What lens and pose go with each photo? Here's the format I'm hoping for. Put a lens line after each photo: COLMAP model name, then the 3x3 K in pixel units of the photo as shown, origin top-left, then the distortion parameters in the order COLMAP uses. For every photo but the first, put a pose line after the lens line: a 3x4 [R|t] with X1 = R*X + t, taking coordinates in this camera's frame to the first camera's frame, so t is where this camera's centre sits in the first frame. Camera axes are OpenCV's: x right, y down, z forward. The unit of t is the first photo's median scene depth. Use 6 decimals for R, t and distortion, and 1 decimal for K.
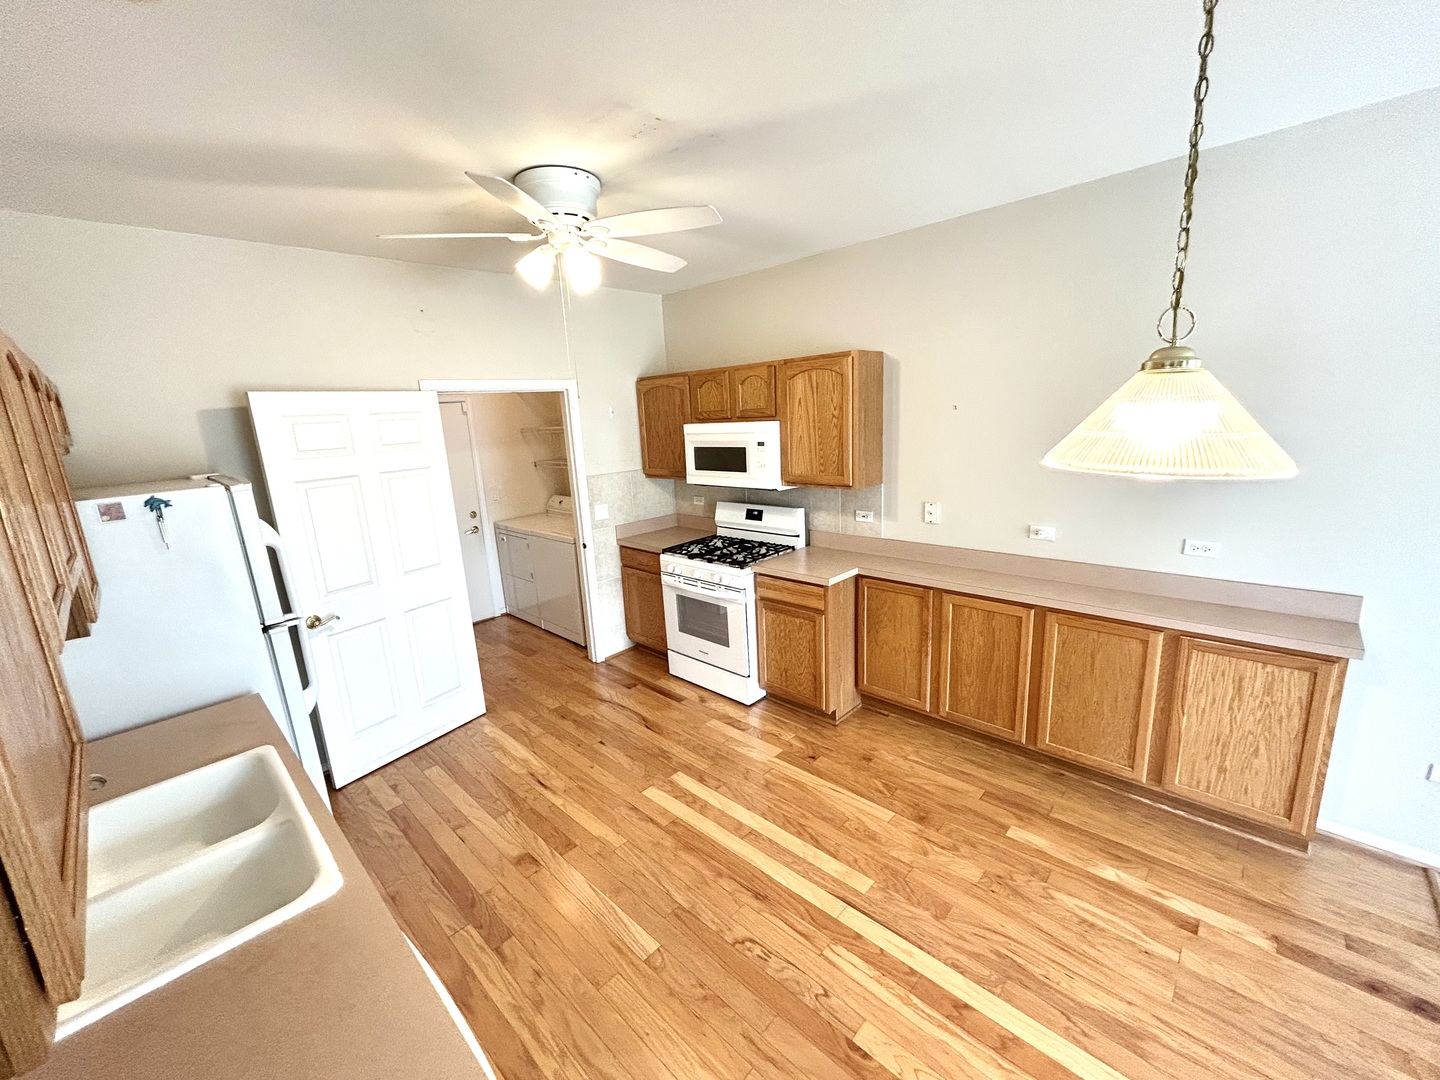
lens RADIAL K [[584.3, 0, 722.9], [0, 584.3, 543.6], [0, 0, 1]] dist [0.001144, 0.000719]
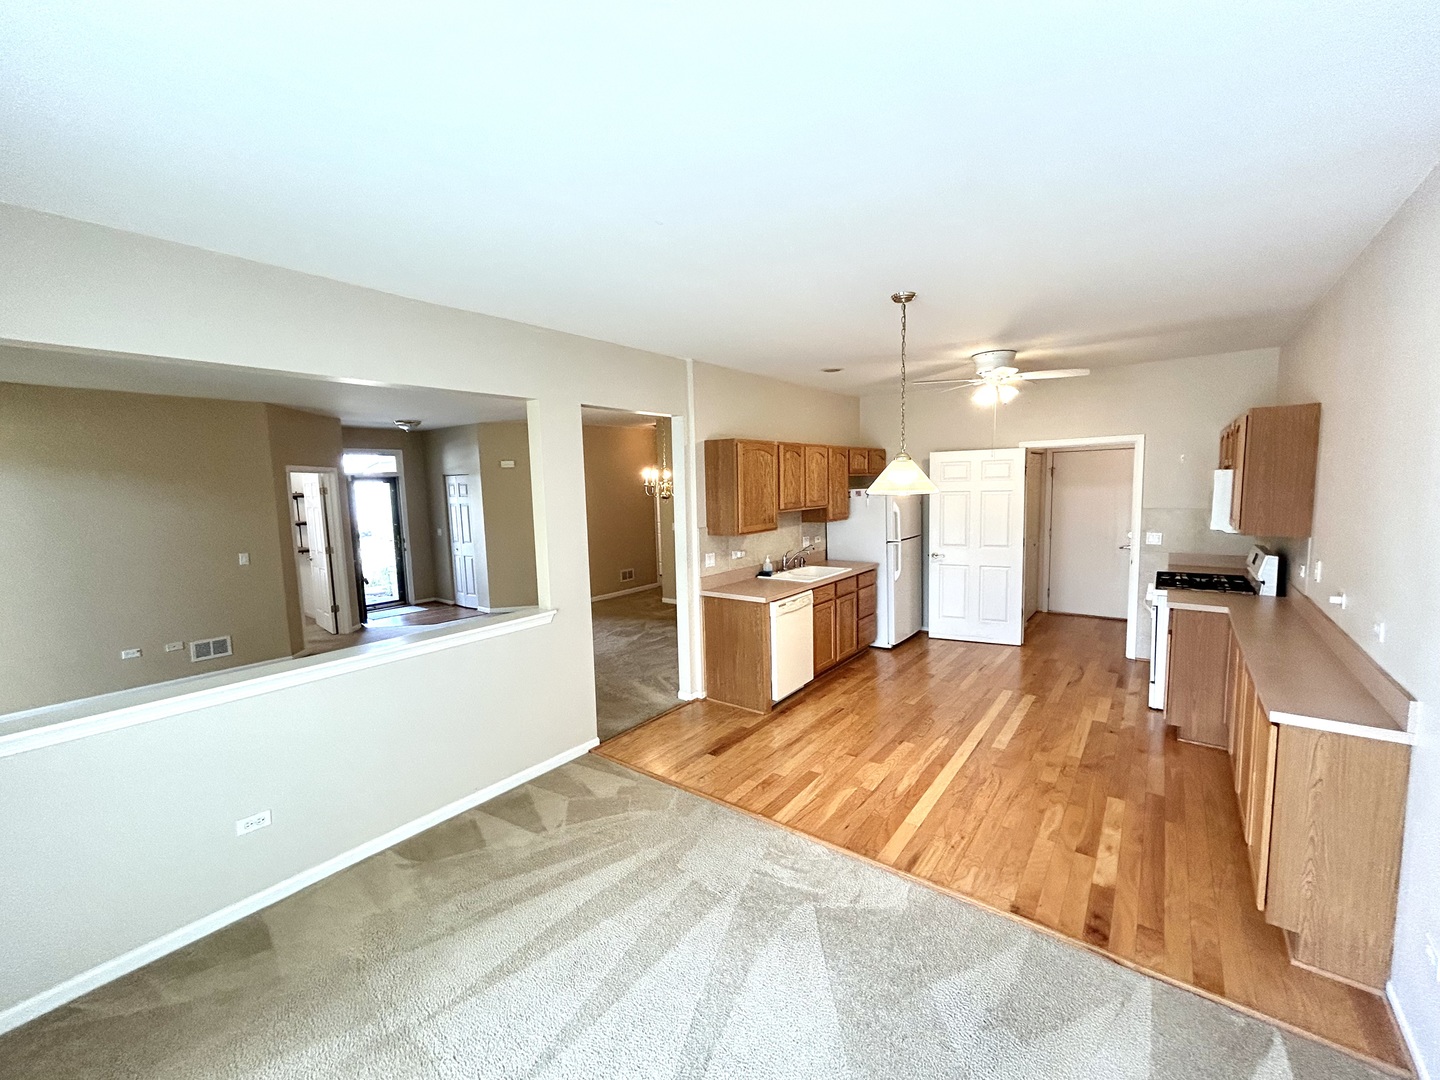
lens RADIAL K [[584.3, 0, 718.4], [0, 584.3, 539.8], [0, 0, 1]] dist [0.001144, 0.000719]
pose [[0.110245, 0.147124, -0.982955, 1.242842], [-0.198323, 0.972351, 0.123294, -0.029434], [0.973917, 0.181350, 0.136375, -0.086500]]
